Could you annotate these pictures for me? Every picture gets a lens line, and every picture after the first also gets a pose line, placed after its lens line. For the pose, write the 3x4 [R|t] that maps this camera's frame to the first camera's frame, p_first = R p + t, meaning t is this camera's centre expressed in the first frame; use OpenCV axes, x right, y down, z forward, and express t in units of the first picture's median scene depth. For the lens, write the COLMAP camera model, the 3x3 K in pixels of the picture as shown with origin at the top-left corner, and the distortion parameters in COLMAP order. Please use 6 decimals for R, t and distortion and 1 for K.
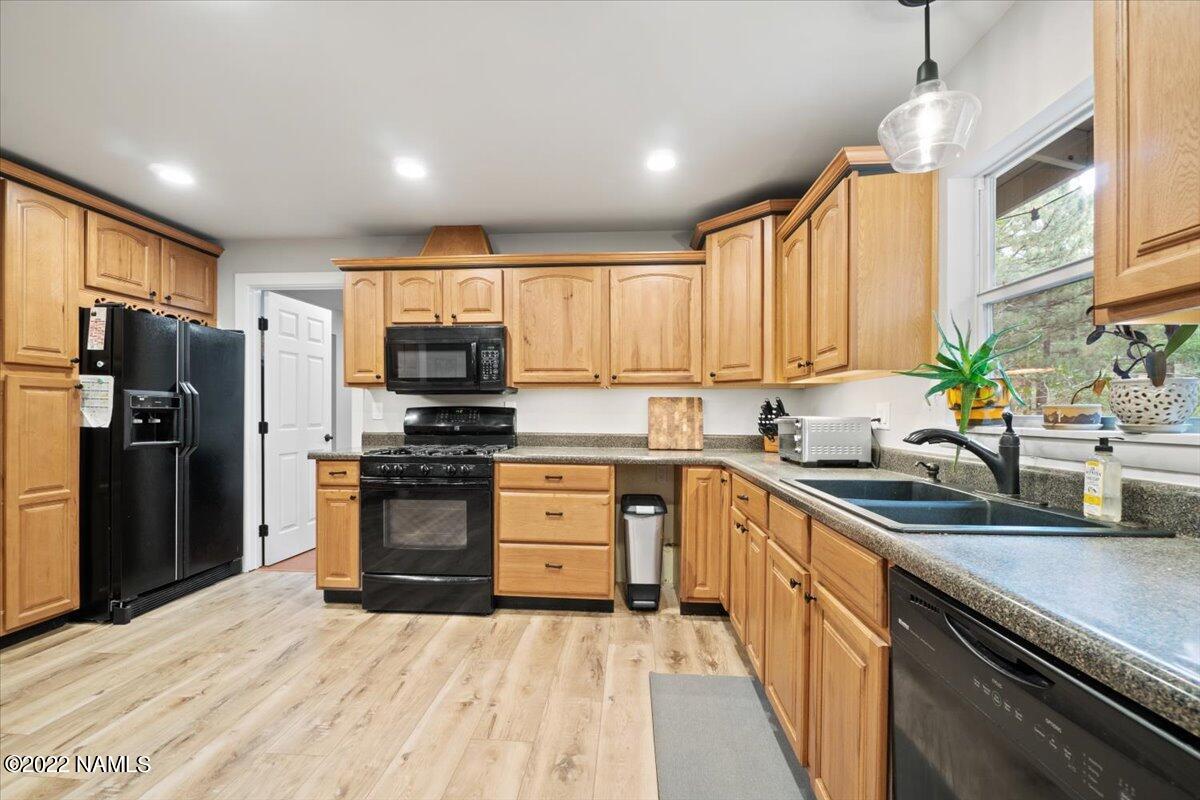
lens RADIAL K [[534.6, 0, 585.8], [0, 534.6, 414.7], [0, 0, 1]] dist [-0.000273, 0.000219]
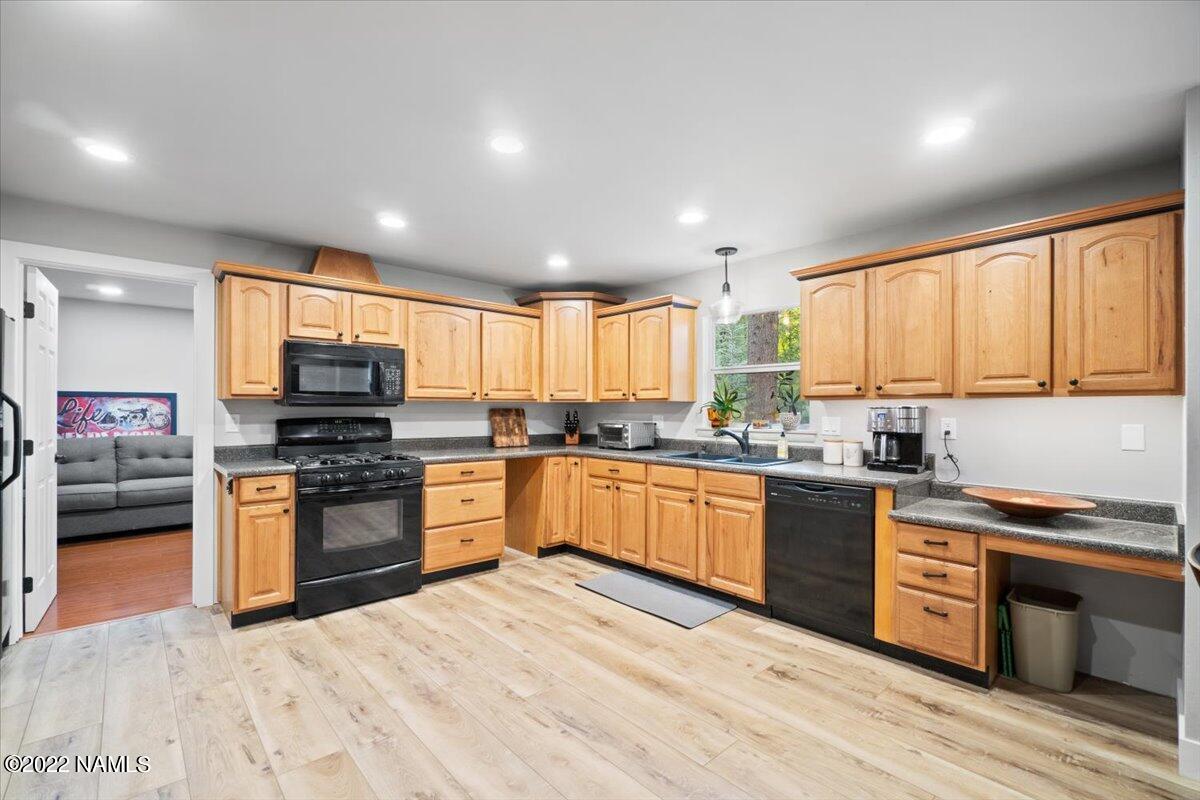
lens RADIAL K [[540.4, 0, 599.8], [0, 540.4, 404.7], [0, 0, 1]] dist [-0.003060, 0.000642]
pose [[0.677768, 0.002374, 0.735272, -0.798636], [0.002743, 0.999980, -0.005757, -0.038964], [-0.735271, 0.005919, 0.677748, -0.131610]]
